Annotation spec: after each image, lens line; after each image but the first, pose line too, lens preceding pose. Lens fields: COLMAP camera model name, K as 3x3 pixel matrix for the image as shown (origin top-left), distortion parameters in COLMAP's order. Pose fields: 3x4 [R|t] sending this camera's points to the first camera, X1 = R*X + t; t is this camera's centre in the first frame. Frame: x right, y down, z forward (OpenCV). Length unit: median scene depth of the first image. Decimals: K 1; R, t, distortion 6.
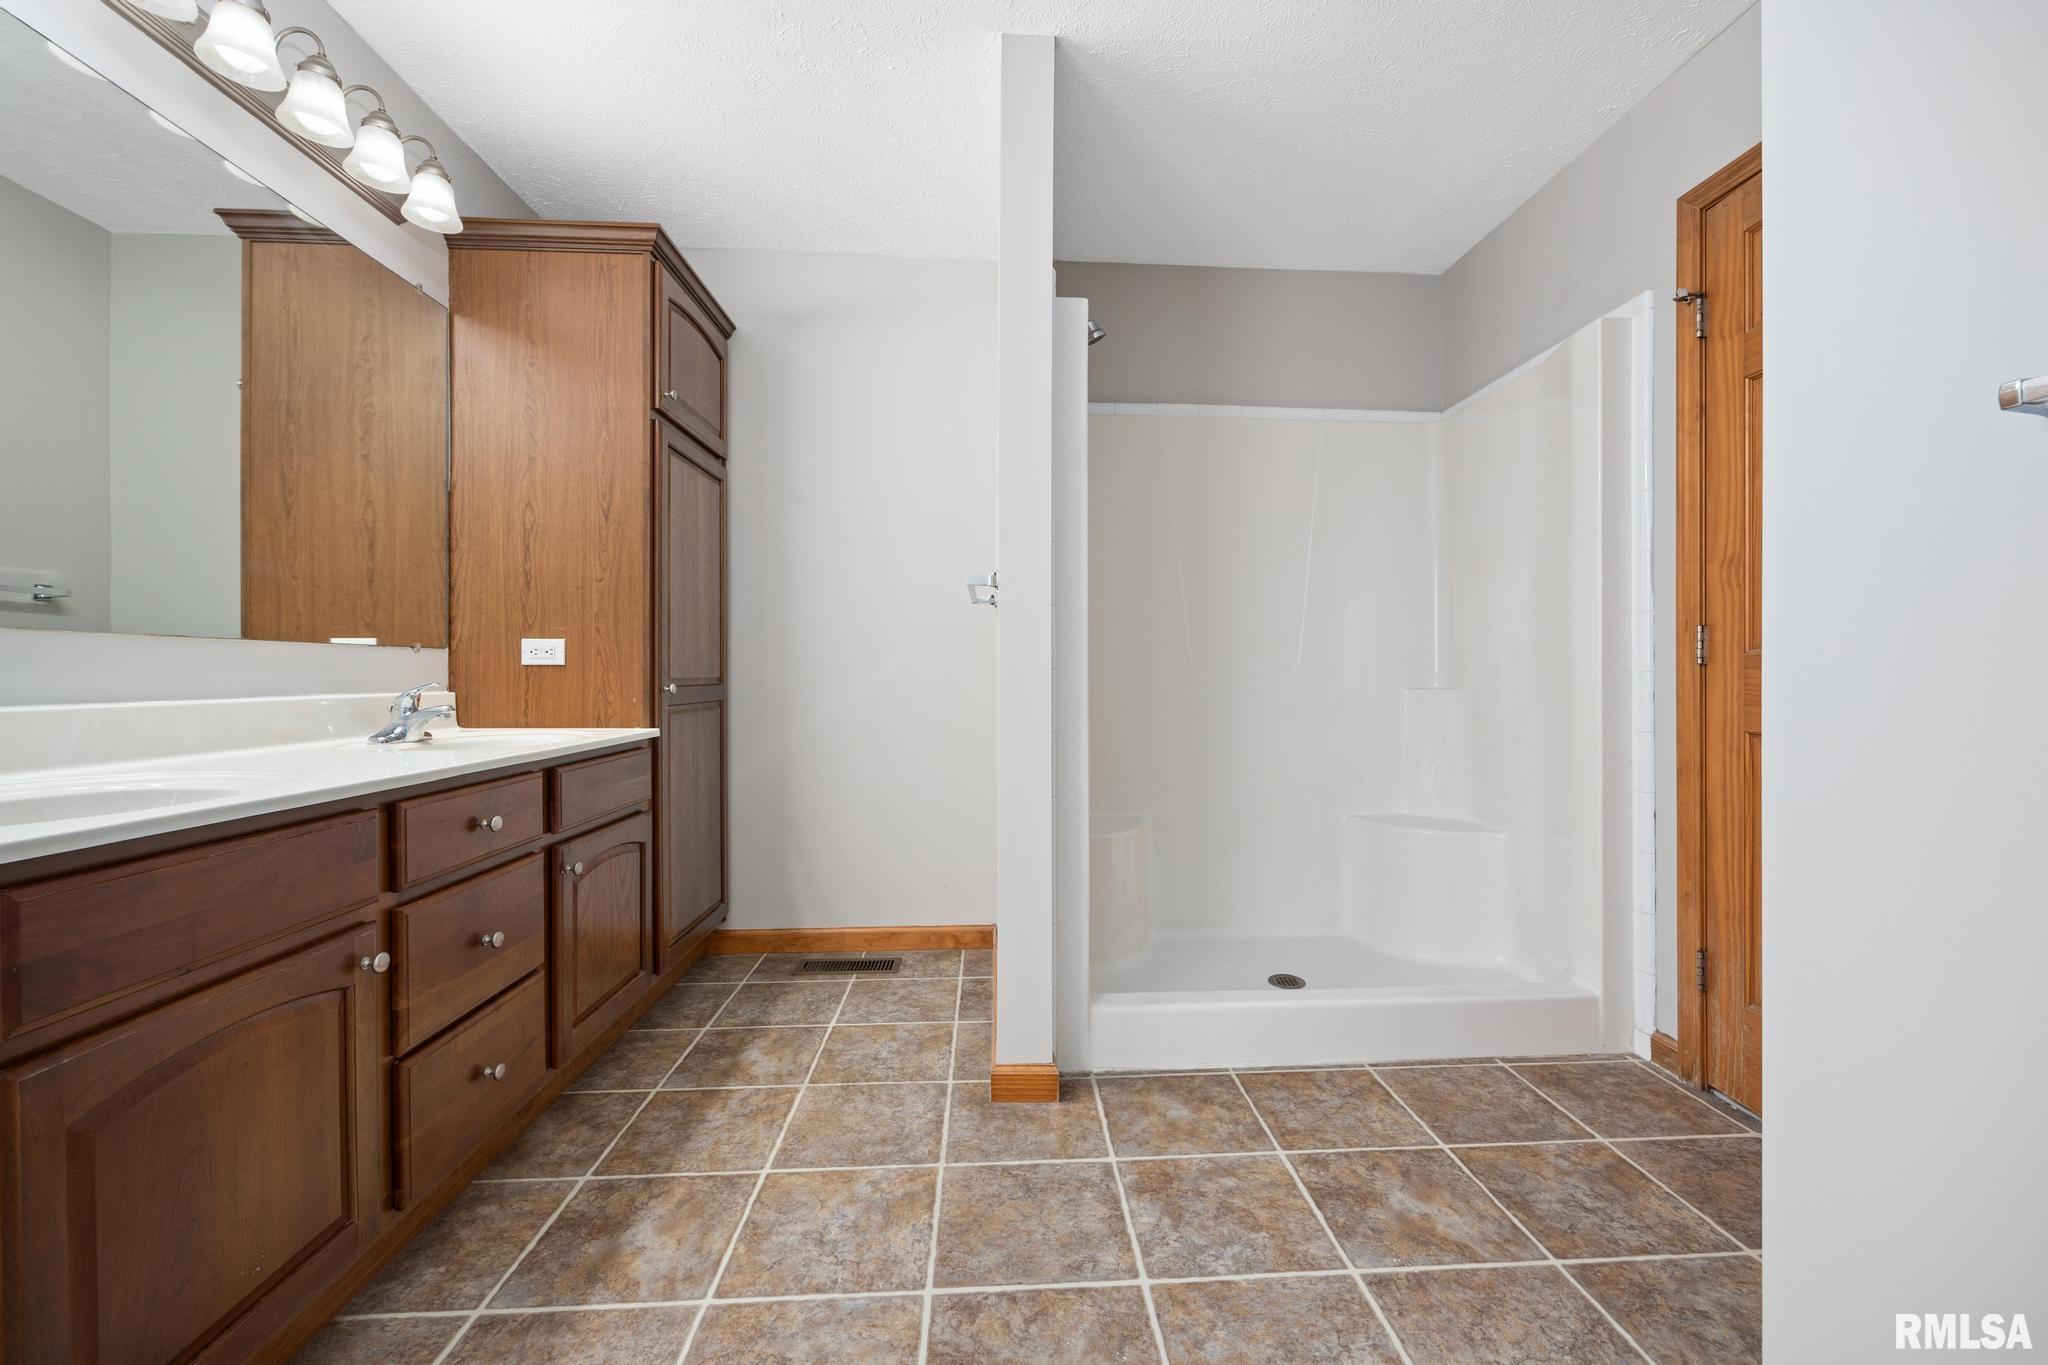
lens RADIAL K [[815.1, 0, 1028.3], [0, 815.1, 674.4], [0, 0, 1]] dist [-0.008767, 0.000524]
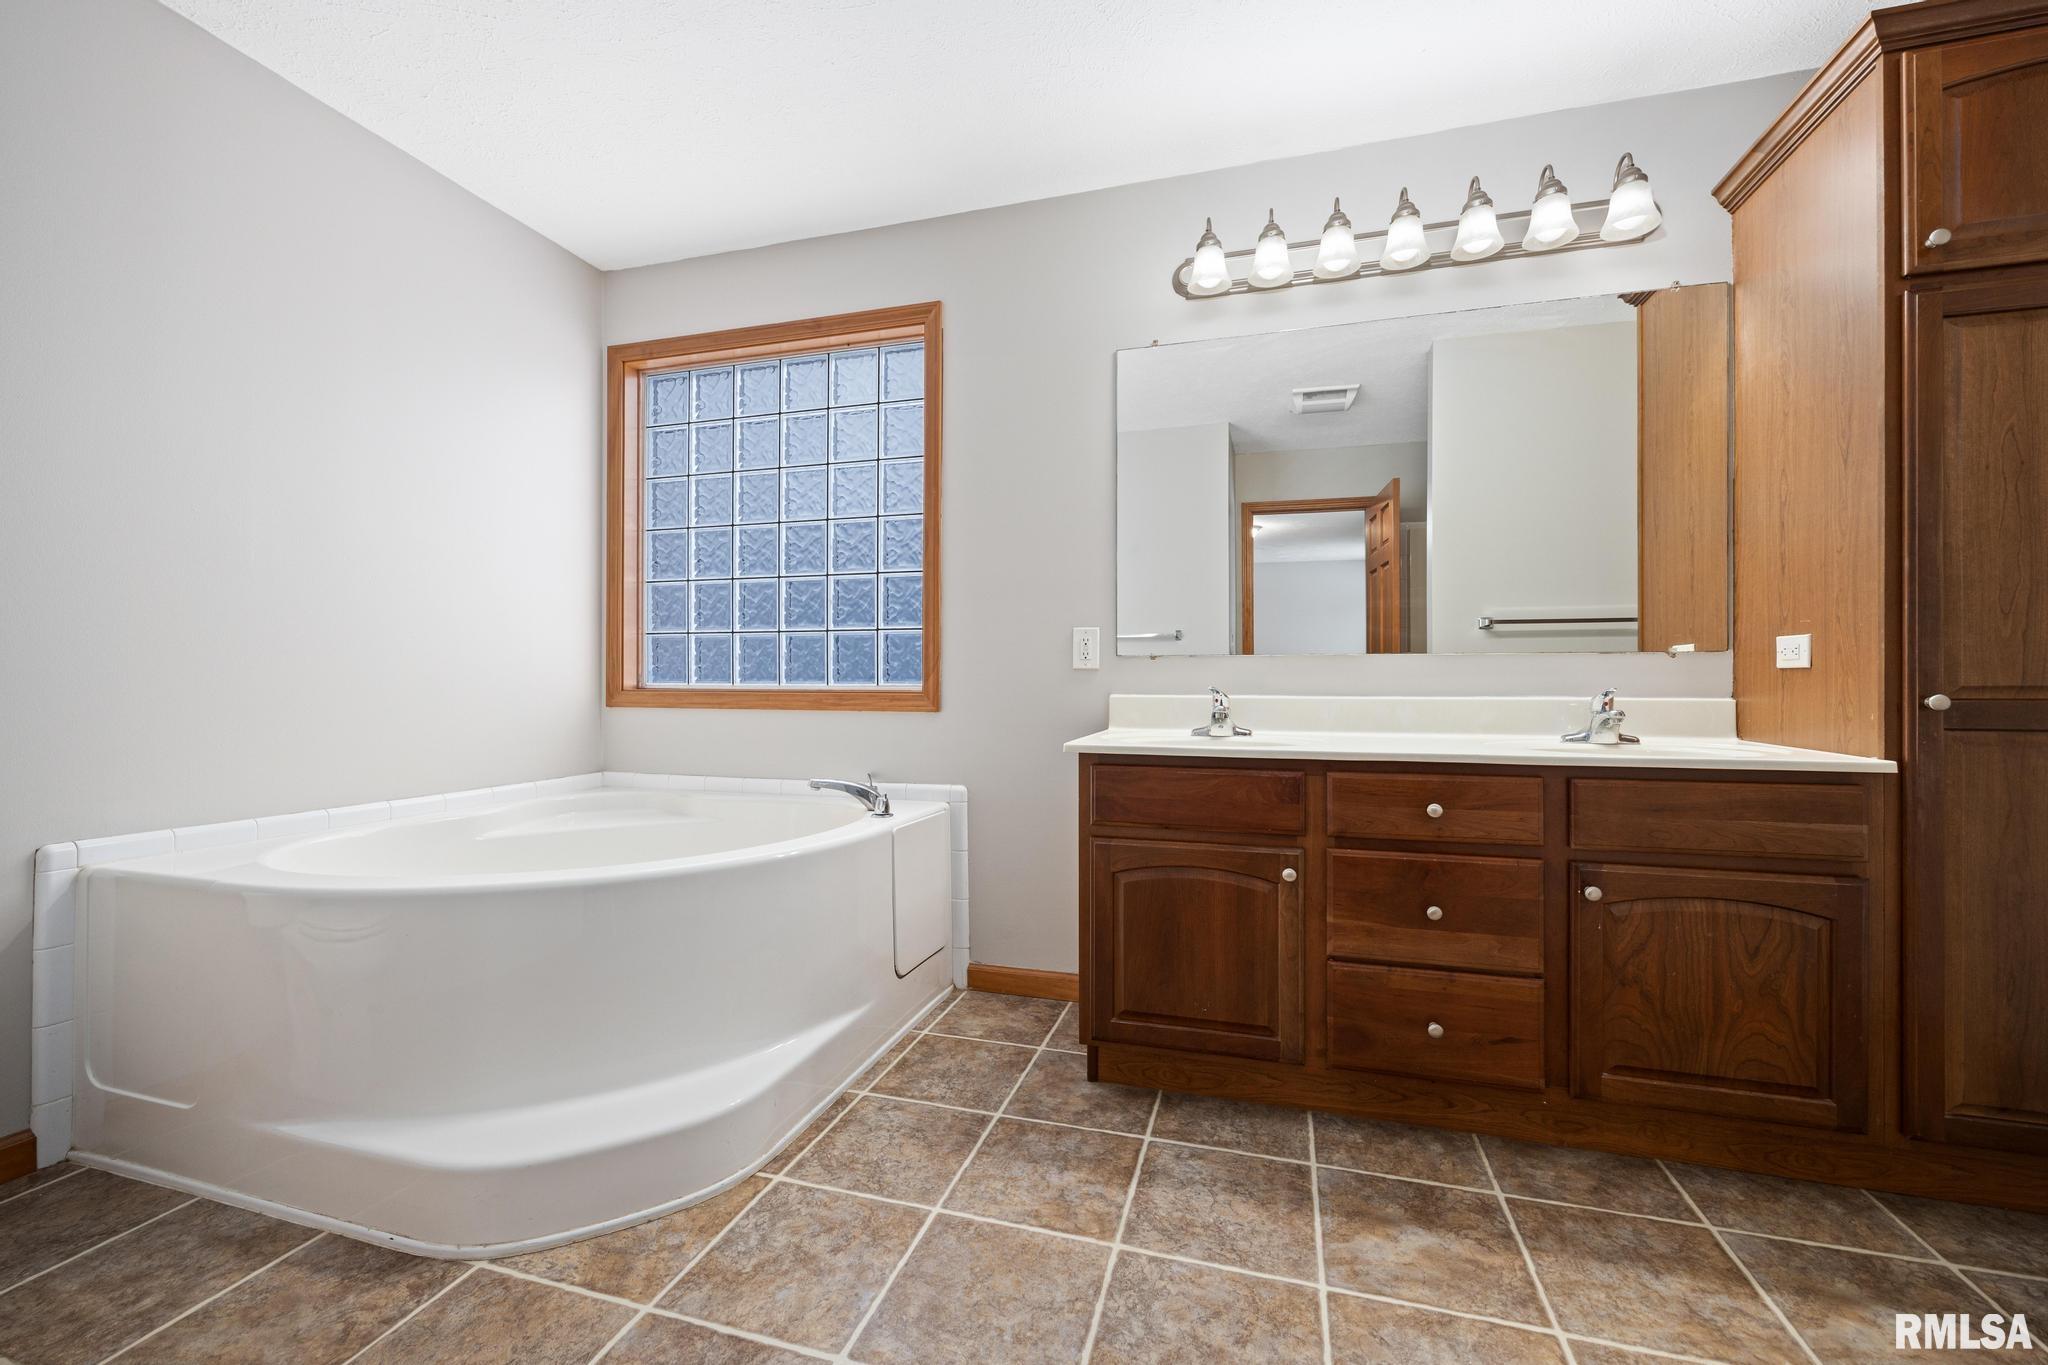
lens RADIAL K [[815.1, 0, 1062.9], [0, 815.1, 677.7], [0, 0, 1]] dist [-0.008767, 0.000524]
pose [[-0.327103, -0.003852, -0.944981, 0.515488], [0.001134, 0.999989, -0.004469, 0.000750], [0.944988, -0.002534, -0.327096, 0.764874]]
